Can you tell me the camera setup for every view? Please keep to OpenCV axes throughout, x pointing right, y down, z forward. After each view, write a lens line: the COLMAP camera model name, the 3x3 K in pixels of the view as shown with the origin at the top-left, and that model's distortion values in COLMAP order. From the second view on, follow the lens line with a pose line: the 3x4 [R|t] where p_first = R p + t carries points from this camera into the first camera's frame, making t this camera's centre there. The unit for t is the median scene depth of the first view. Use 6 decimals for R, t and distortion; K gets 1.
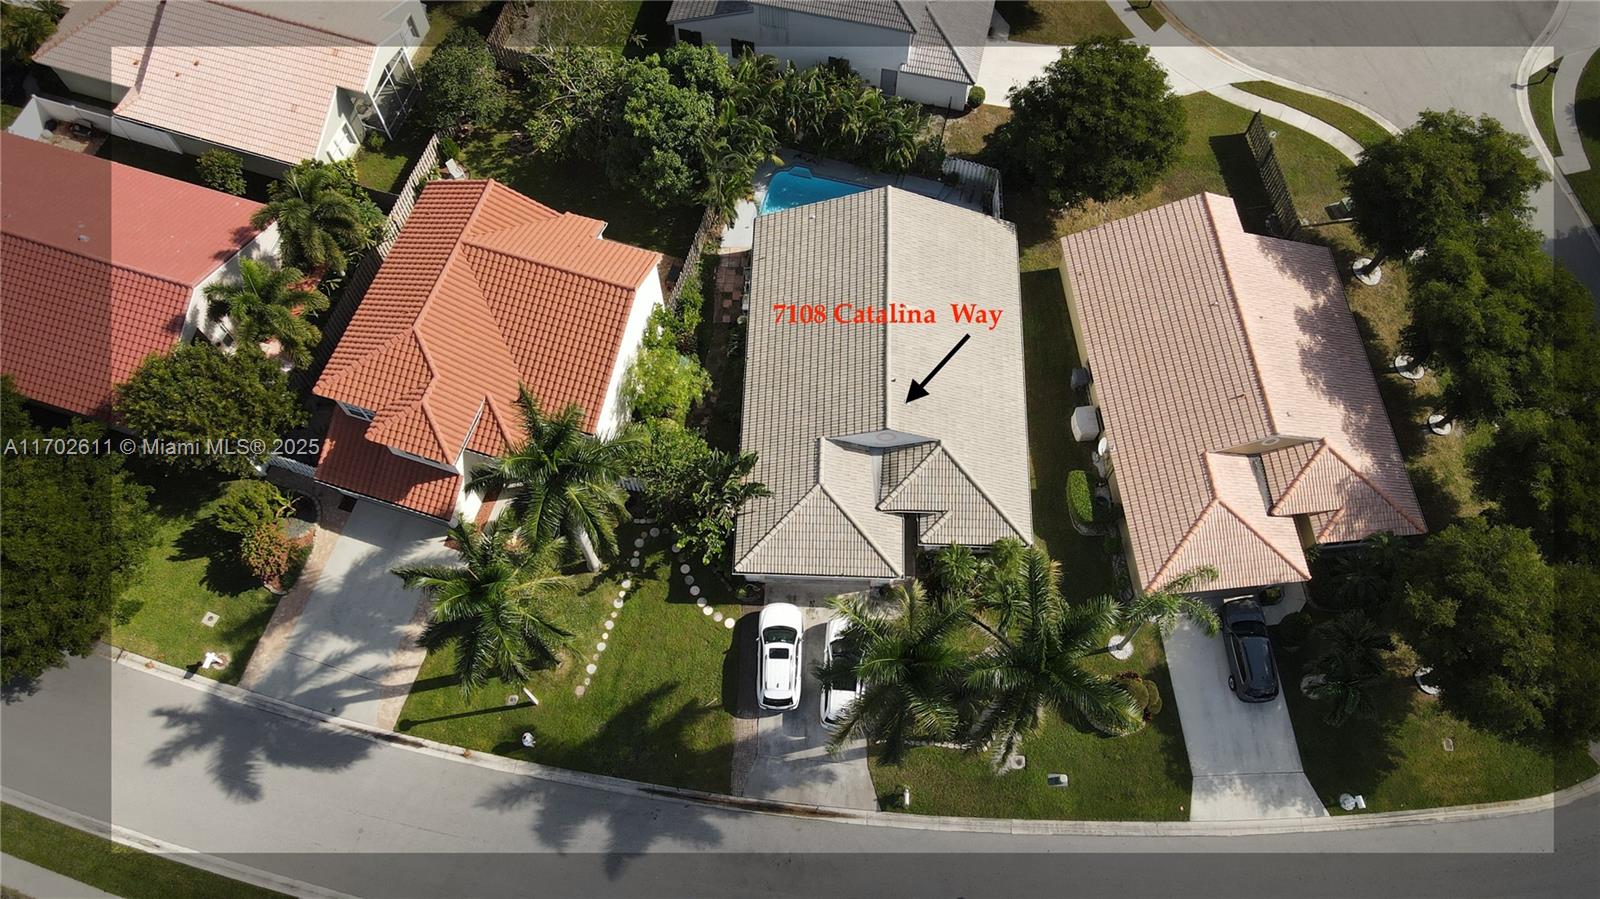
lens RADIAL K [[1178.0, 0, 802.6], [0, 1178.0, 451.2], [0, 0, 1]] dist [0.008671, 0.015401]
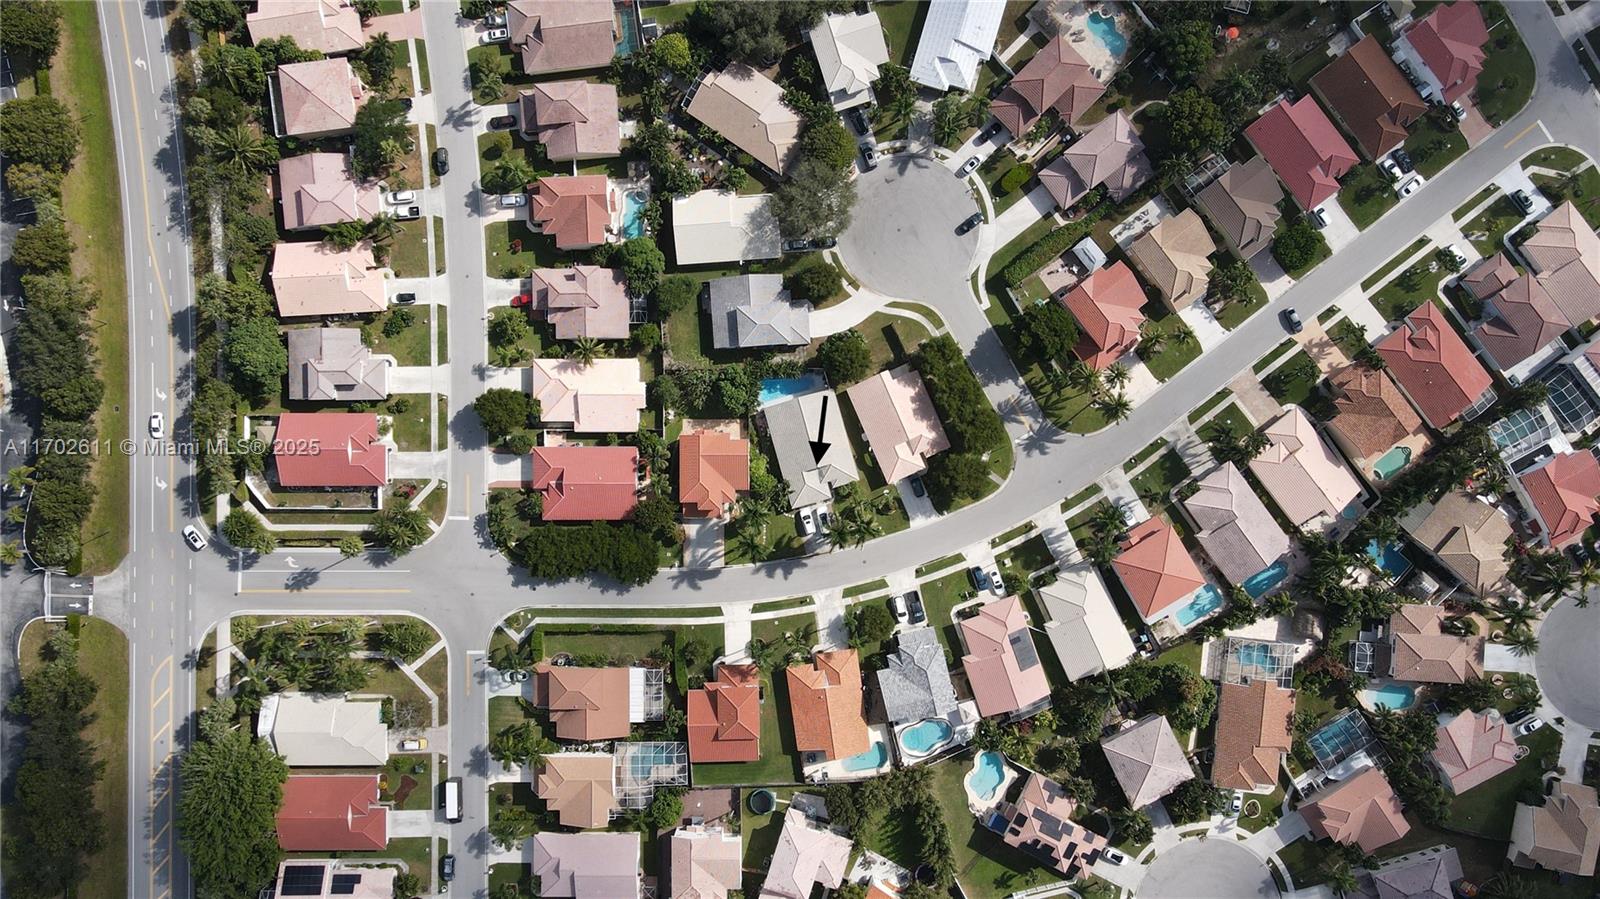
lens RADIAL K [[1178.0, 0, 799.0], [0, 1178.0, 448.9], [0, 0, 1]] dist [0.008671, 0.015401]
pose [[0.952236, -0.305337, 0.004039, 0.011465], [0.275527, 0.864822, 0.419723, -1.731311], [-0.131650, -0.398562, 0.907643, -2.556576]]
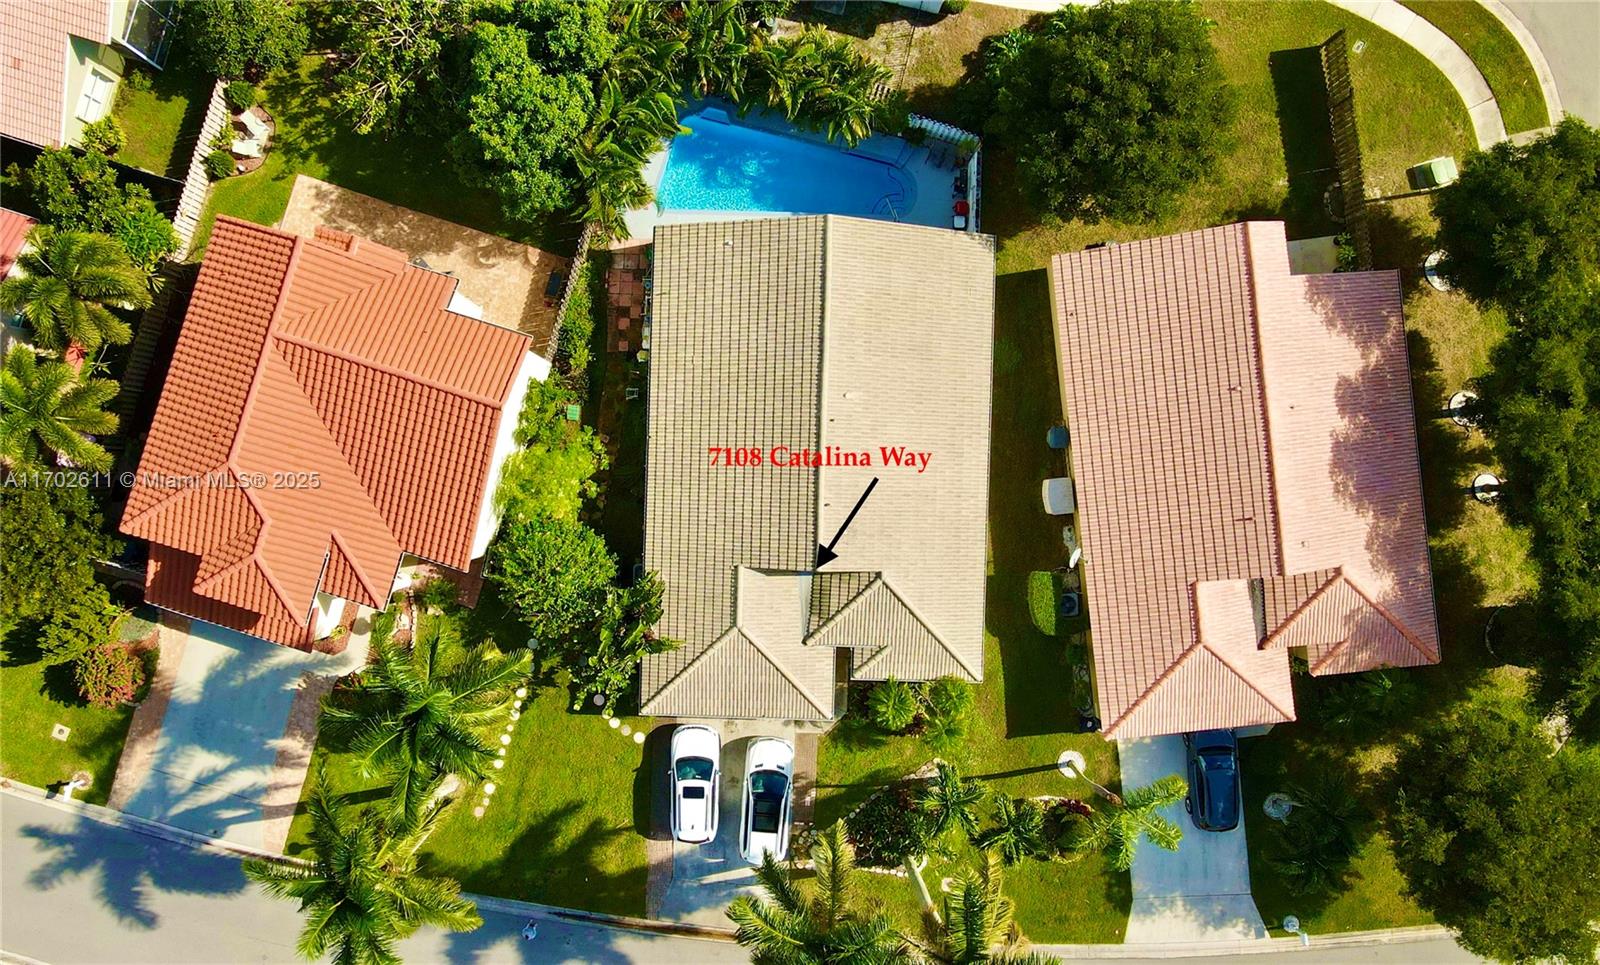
lens RADIAL K [[1259.4, 0, 745.5], [0, 1259.4, 485.6], [0, 0, 1]] dist [0.019406, -0.003324]
pose [[0.999987, -0.003341, -0.003855, 0.023480], [0.004649, 0.907973, 0.419002, -0.430314], [0.002100, -0.419015, 0.907977, 0.206308]]
